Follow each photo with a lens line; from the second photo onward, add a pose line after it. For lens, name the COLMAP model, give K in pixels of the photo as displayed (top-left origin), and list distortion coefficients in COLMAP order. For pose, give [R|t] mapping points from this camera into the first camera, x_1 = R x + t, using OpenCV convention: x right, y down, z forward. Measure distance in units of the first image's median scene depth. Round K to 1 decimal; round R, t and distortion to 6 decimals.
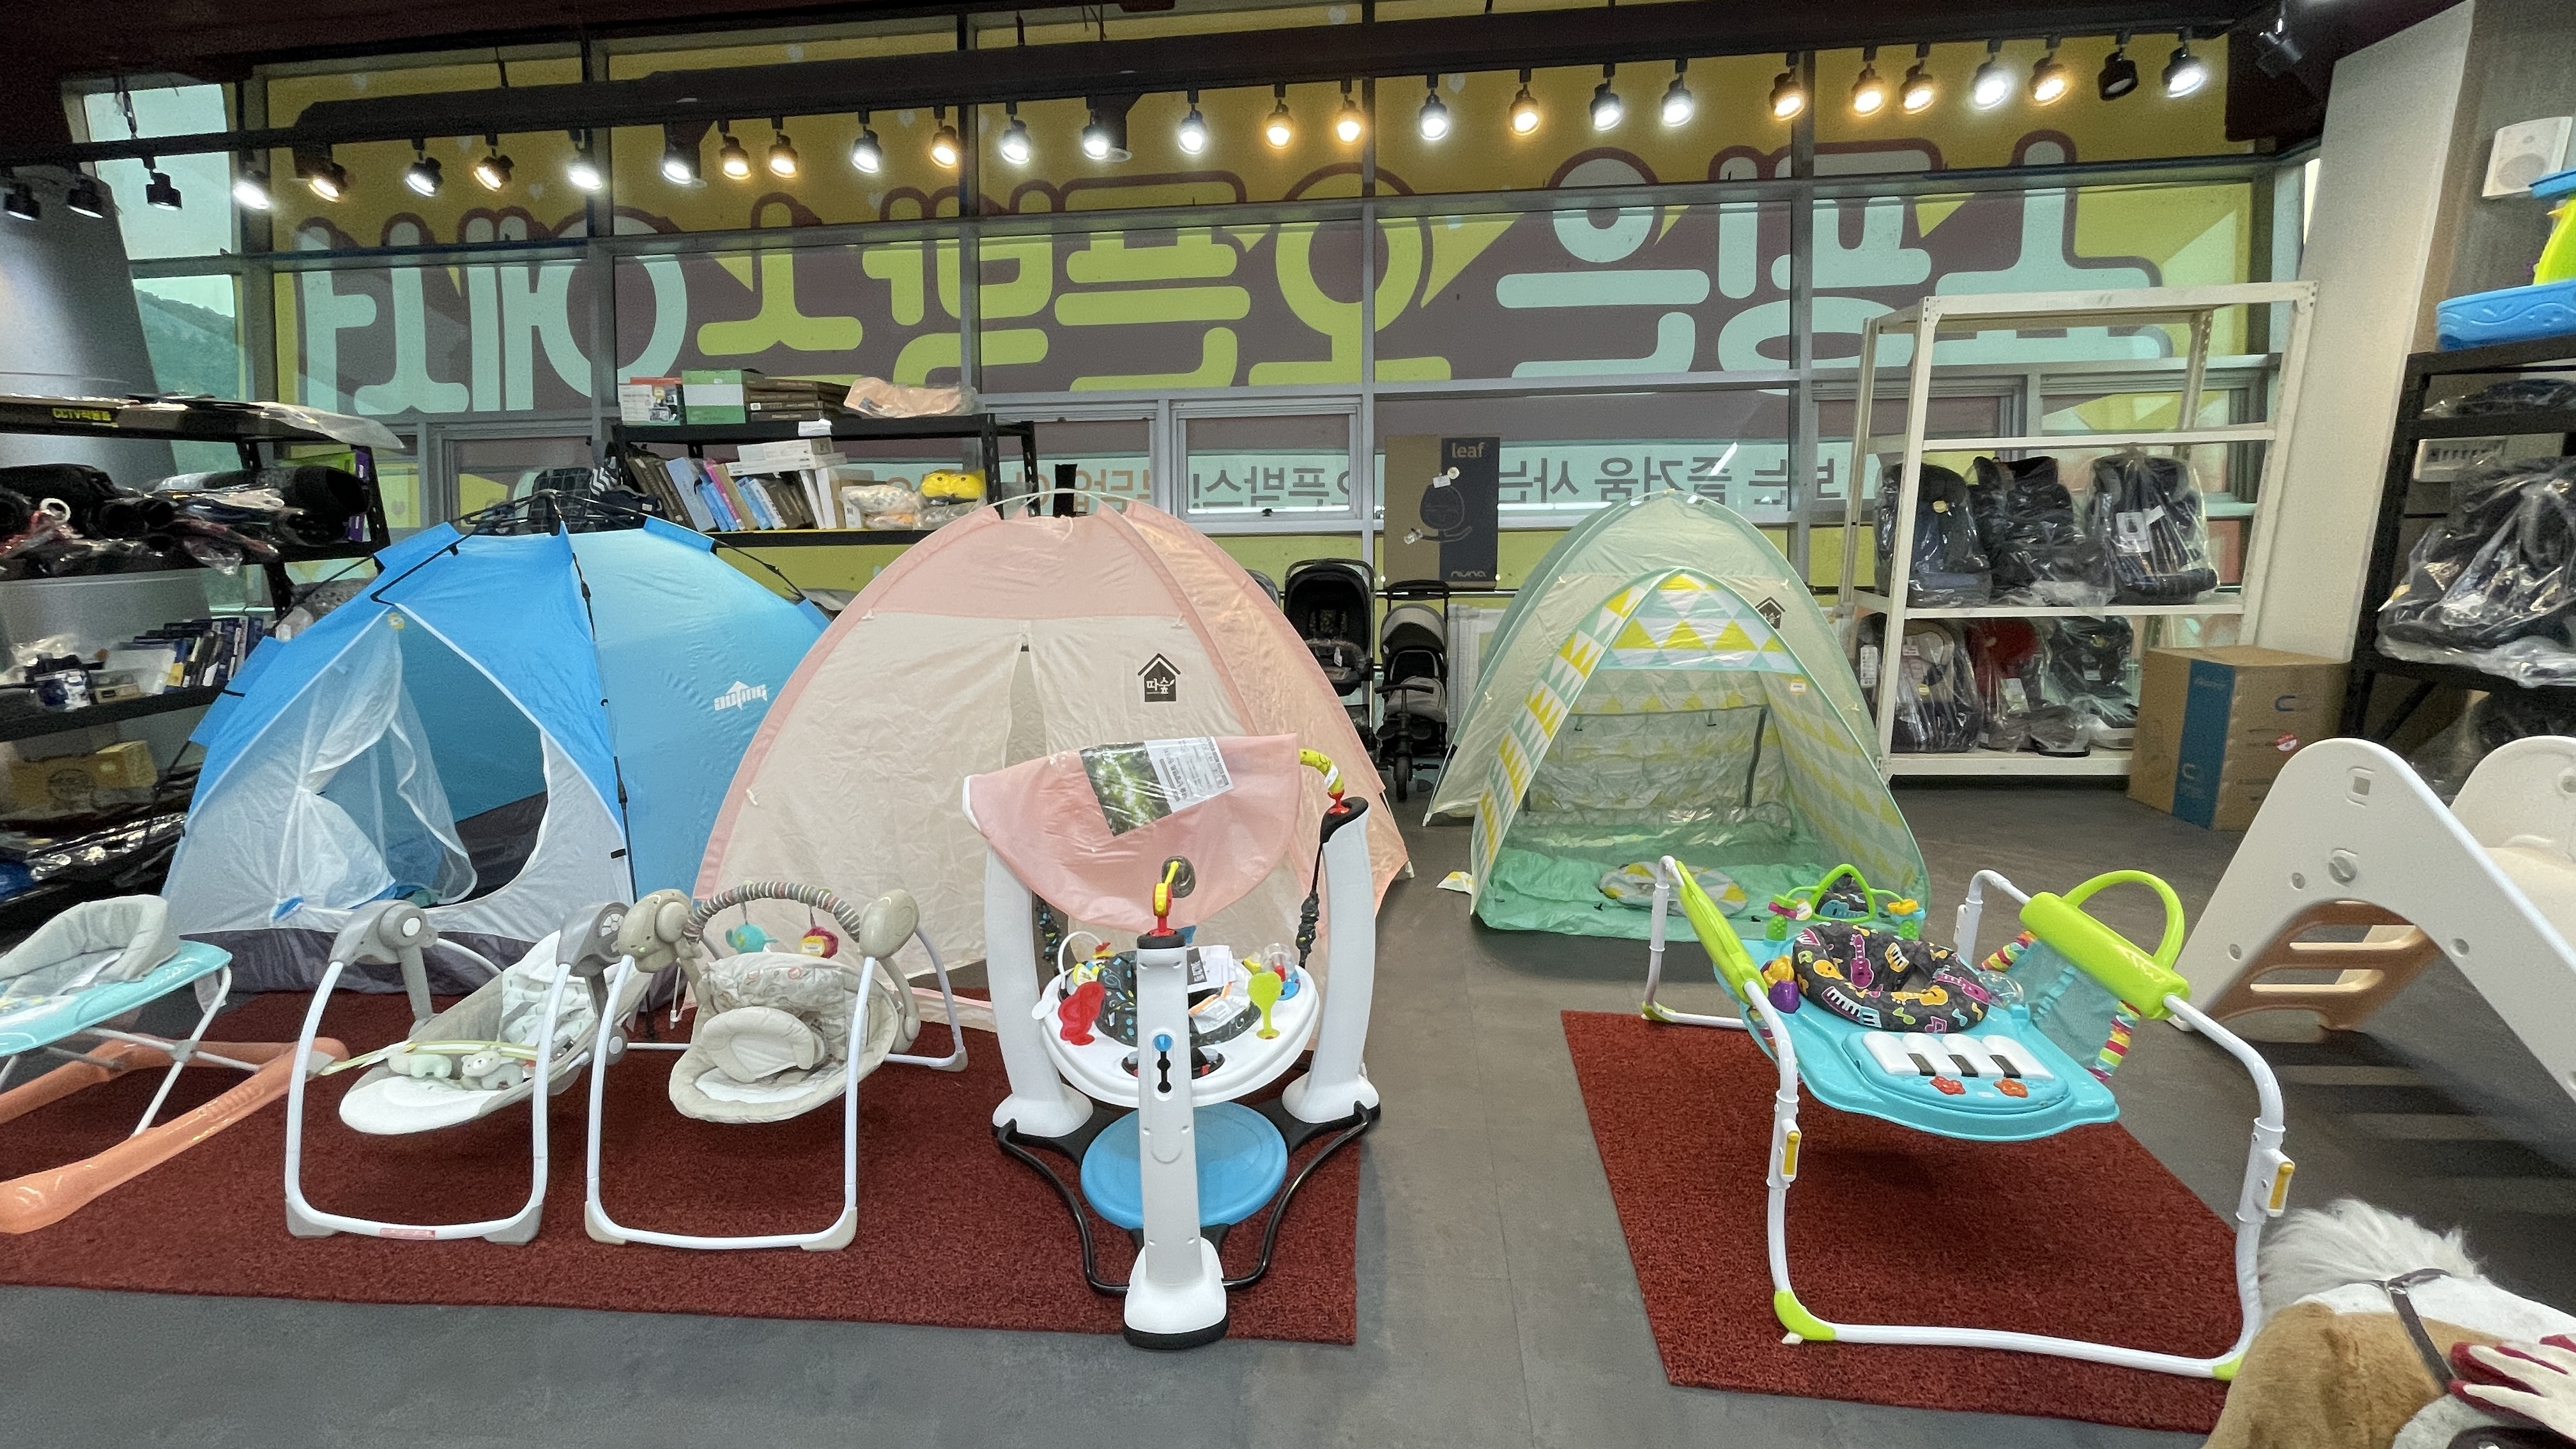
lens RADIAL K [[1049.1, 0, 1288.0], [0, 1049.1, 724.5], [0, 0, 1]] dist [-0.000111, -0.004248]
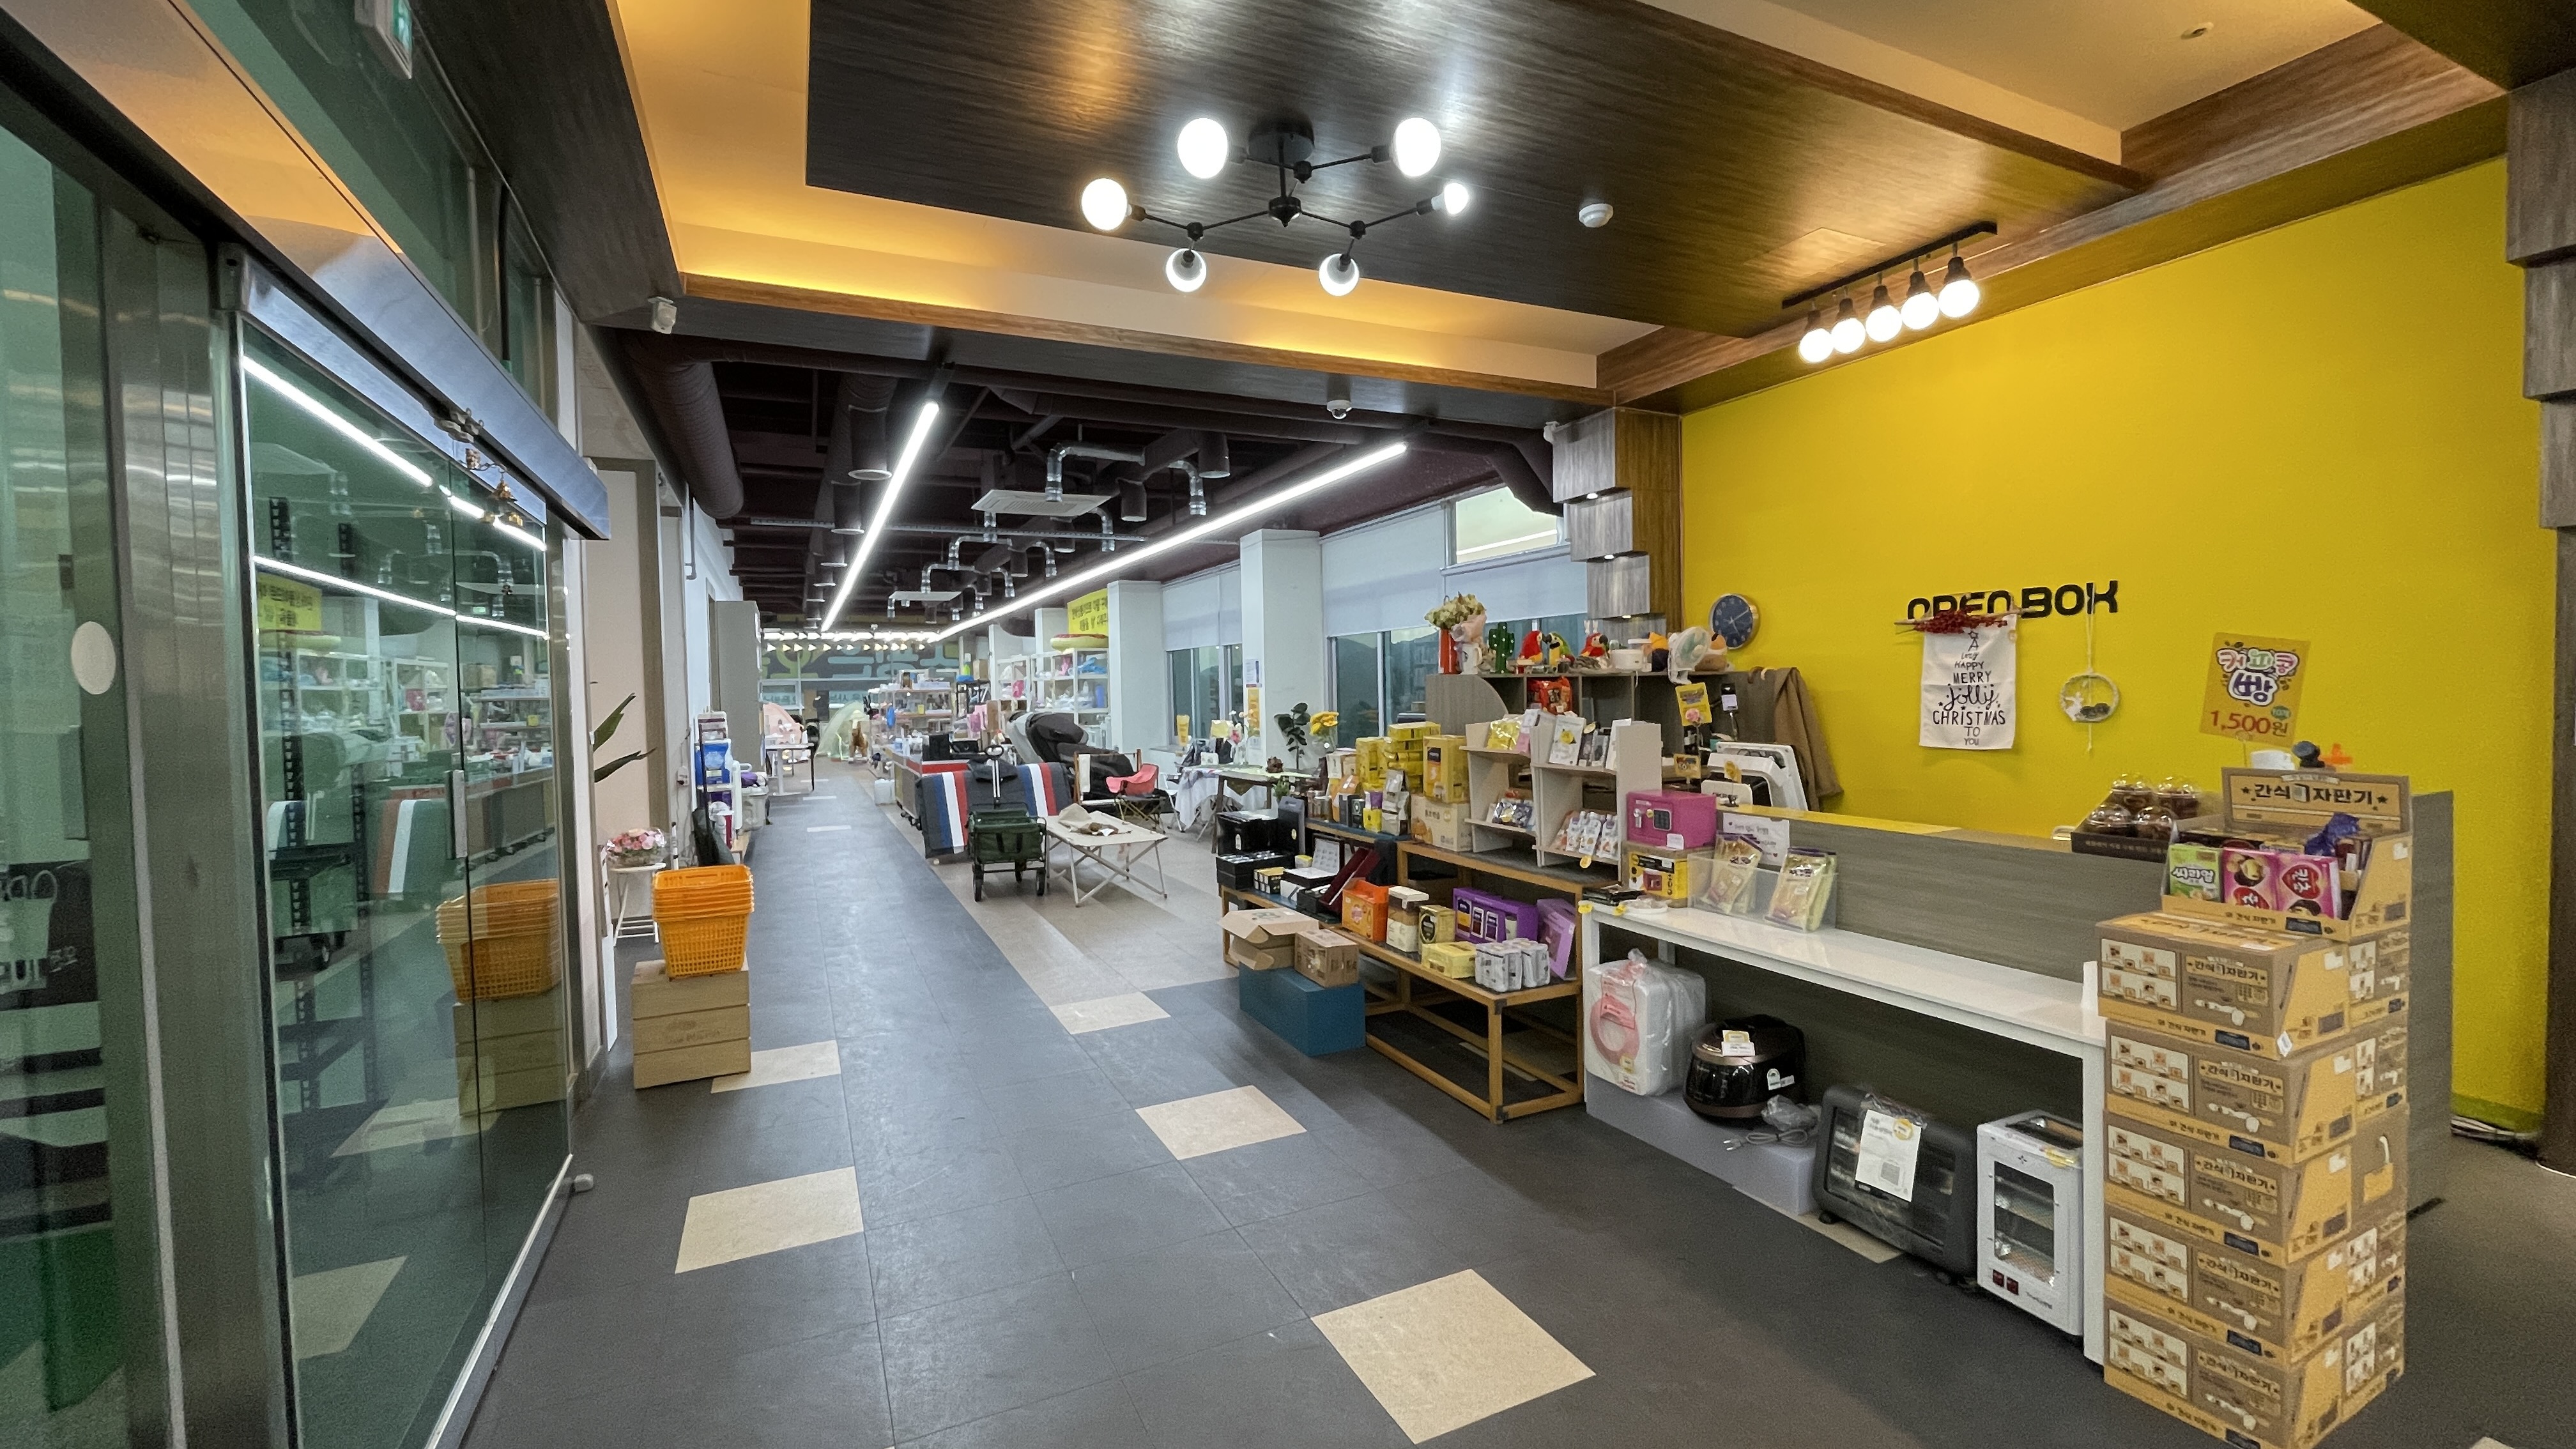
lens RADIAL K [[1049.1, 0, 1288.0], [0, 1049.1, 724.5], [0, 0, 1]] dist [-0.000111, -0.004248]
pose [[0.858432, -0.015169, 0.512704, -0.472283], [0.116206, 0.979324, -0.165592, 0.936648], [-0.499591, 0.201729, 0.842445, -4.144233]]
